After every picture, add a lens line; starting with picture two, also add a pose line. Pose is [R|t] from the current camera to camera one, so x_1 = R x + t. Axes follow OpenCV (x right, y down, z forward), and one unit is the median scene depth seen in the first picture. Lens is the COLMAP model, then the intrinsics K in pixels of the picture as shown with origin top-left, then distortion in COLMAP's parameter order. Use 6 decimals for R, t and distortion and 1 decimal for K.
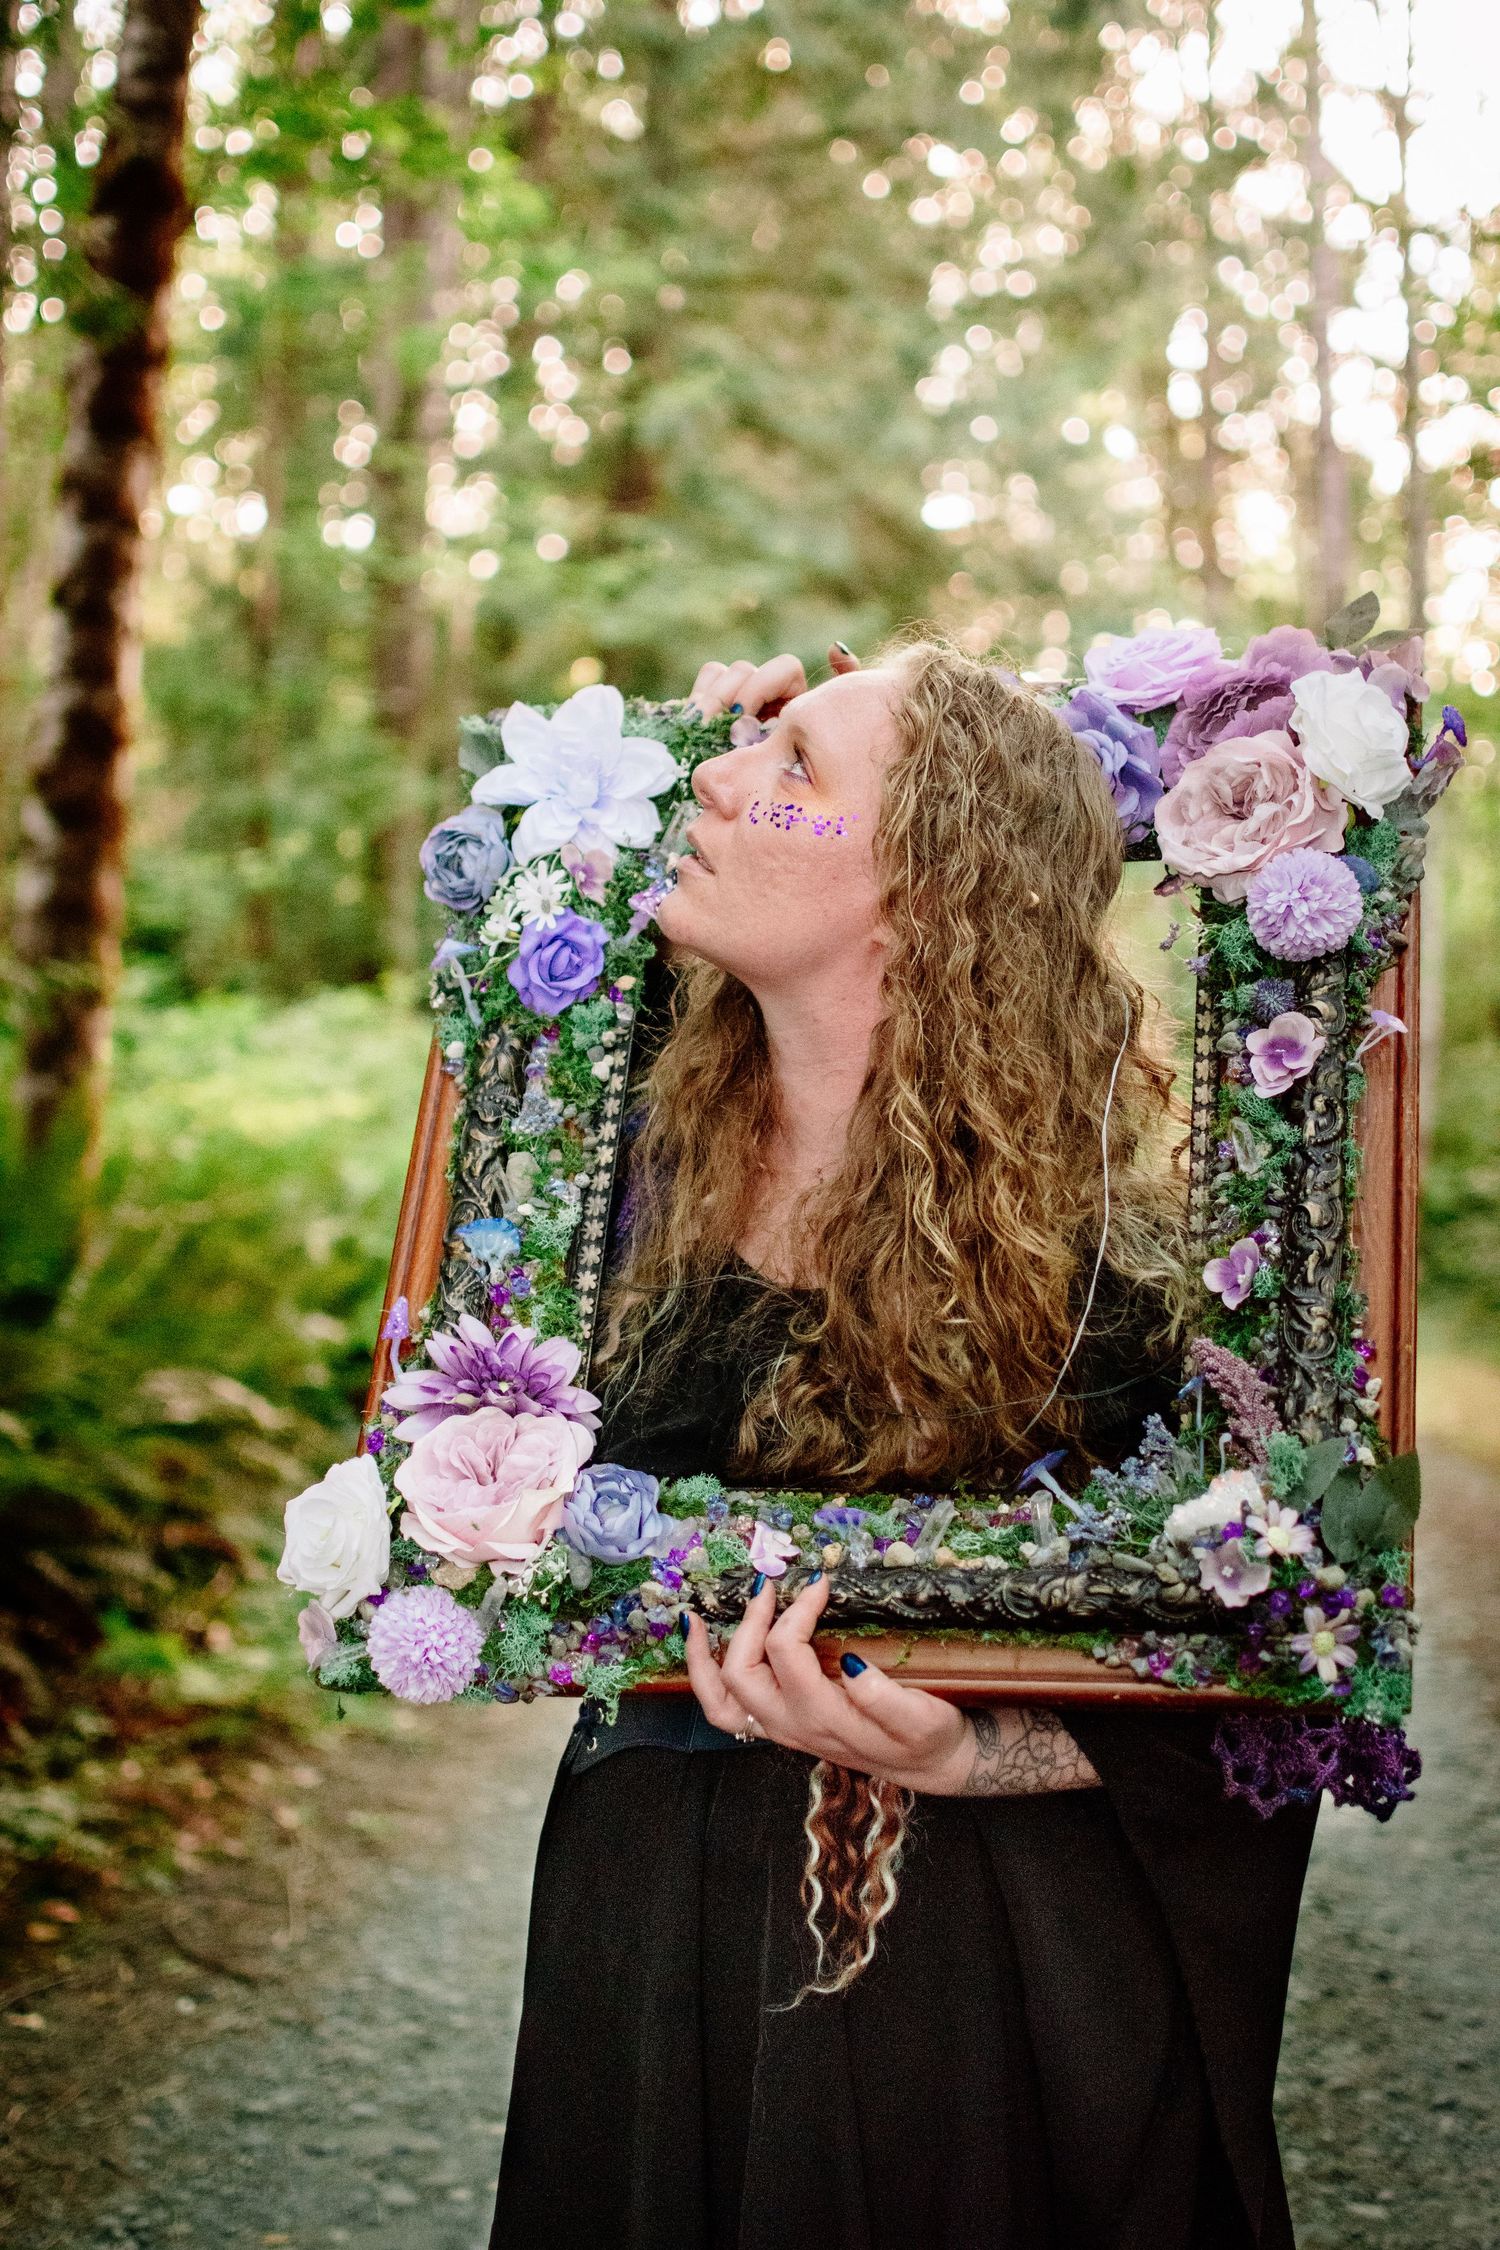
lens RADIAL K [[3357.7, 0, 750.0], [0, 3357.7, 1125.0], [0, 0, 1]] dist [-0.035757, -0.055981]
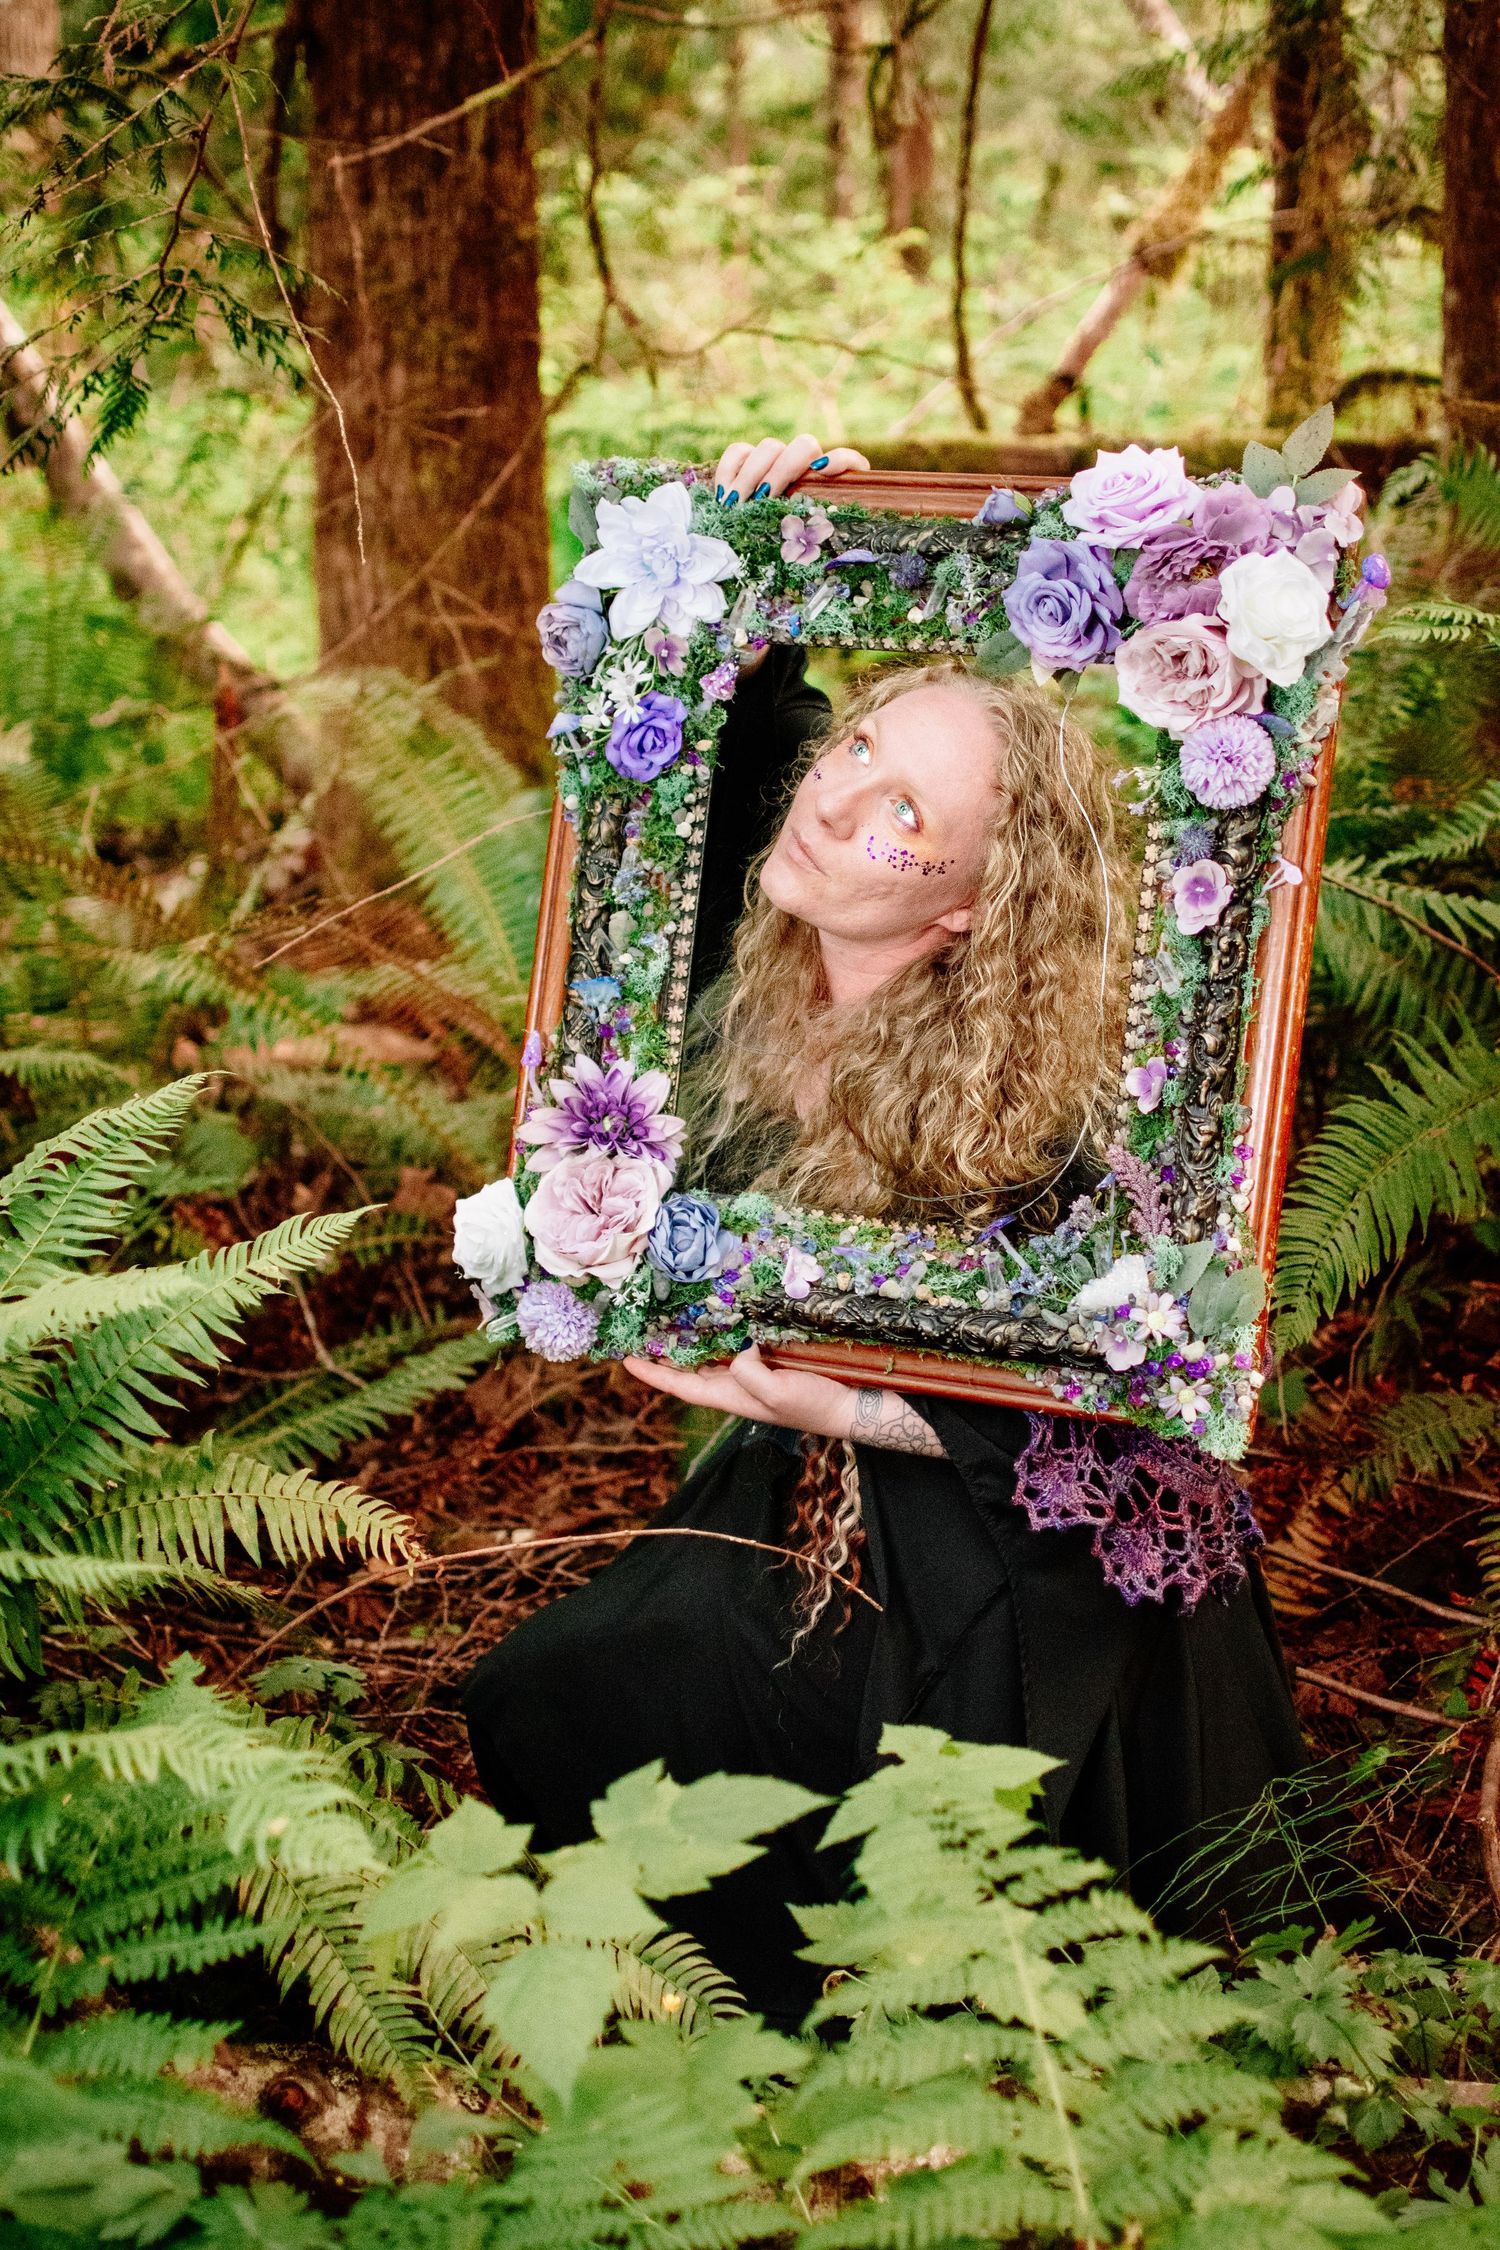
lens RADIAL K [[3357.7, 0, 750.0], [0, 3357.7, 1125.0], [0, 0, 1]] dist [-0.035757, -0.055981]
pose [[0.984903, 0.014224, -0.172524, 0.206216], [0.070538, 0.877153, 0.475002, -0.535895], [0.158087, -0.480001, 0.862907, -0.130022]]
